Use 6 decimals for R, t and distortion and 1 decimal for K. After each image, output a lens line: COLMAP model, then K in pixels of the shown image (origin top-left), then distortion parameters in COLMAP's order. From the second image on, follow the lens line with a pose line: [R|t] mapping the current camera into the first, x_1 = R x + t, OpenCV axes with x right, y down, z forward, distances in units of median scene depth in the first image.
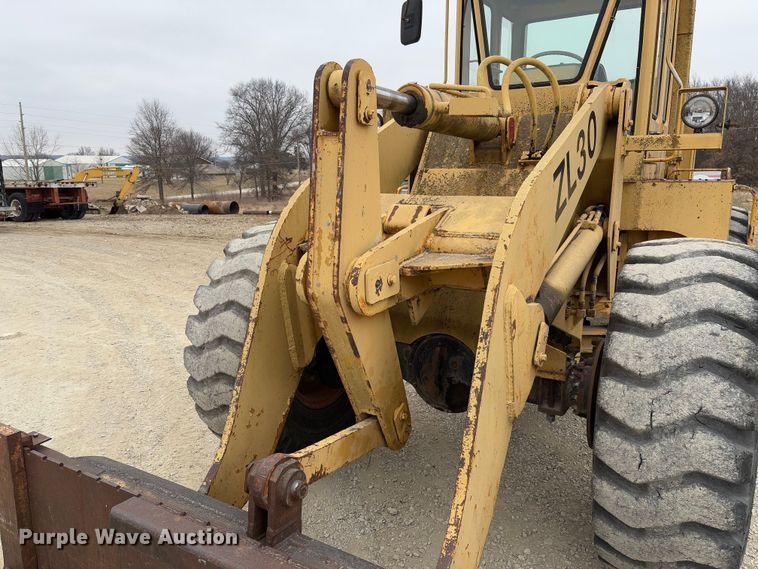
lens RADIAL K [[577.1, 0, 379.0], [0, 577.1, 284.5], [0, 0, 1]] dist [0.005796, -0.003253]
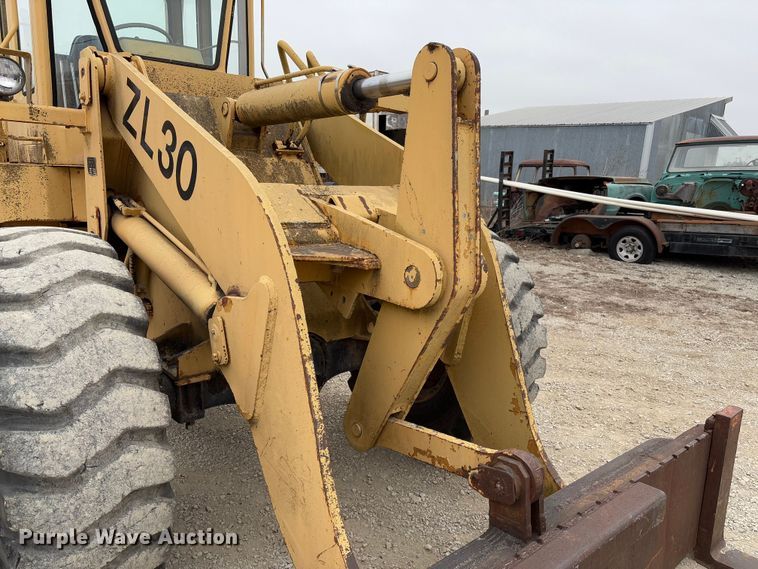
lens RADIAL K [[582.1, 0, 389.7], [0, 582.1, 296.8], [0, 0, 1]] dist [0.002781, 0.006641]
pose [[0.295884, -0.188562, 0.936428, -1.051020], [0.150767, 0.977254, 0.149145, -0.132940], [-0.943251, 0.097053, 0.317583, 0.801709]]
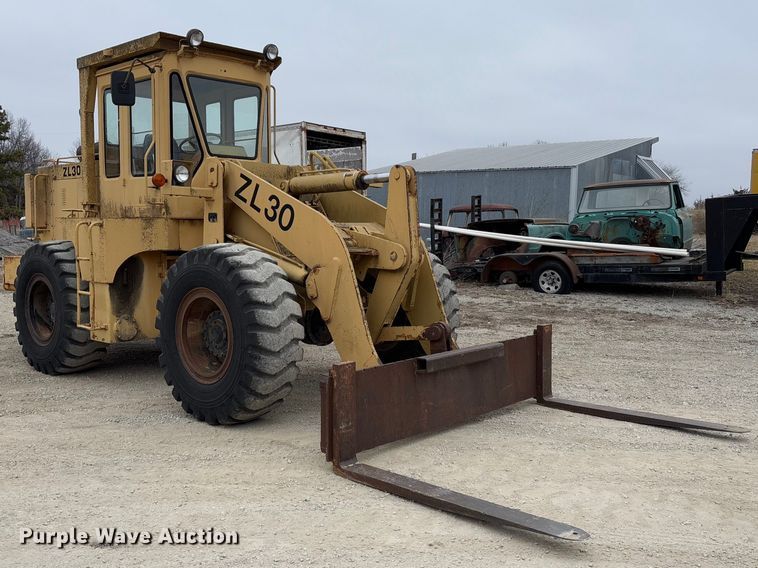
lens RADIAL K [[774.2, 0, 379.0], [0, 774.2, 284.0], [0, 0, 1]] dist [0.018216, -0.004648]
pose [[0.186776, -0.072426, 0.979729, -3.249334], [0.186873, 0.981689, 0.036945, -0.031510], [-0.964465, 0.176184, 0.196890, 0.526153]]
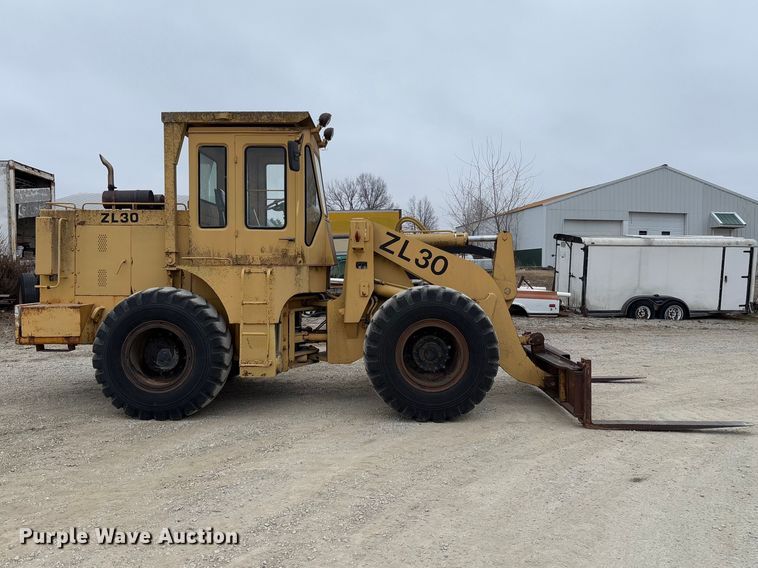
lens RADIAL K [[665.6, 0, 382.3], [0, 665.6, 268.6], [0, 0, 1]] dist [0.016631, -0.002096]
pose [[-0.529327, -0.009567, 0.848364, -3.203155], [0.163711, 0.979992, 0.113197, -0.741747], [-0.832473, 0.198805, -0.517170, 3.814139]]
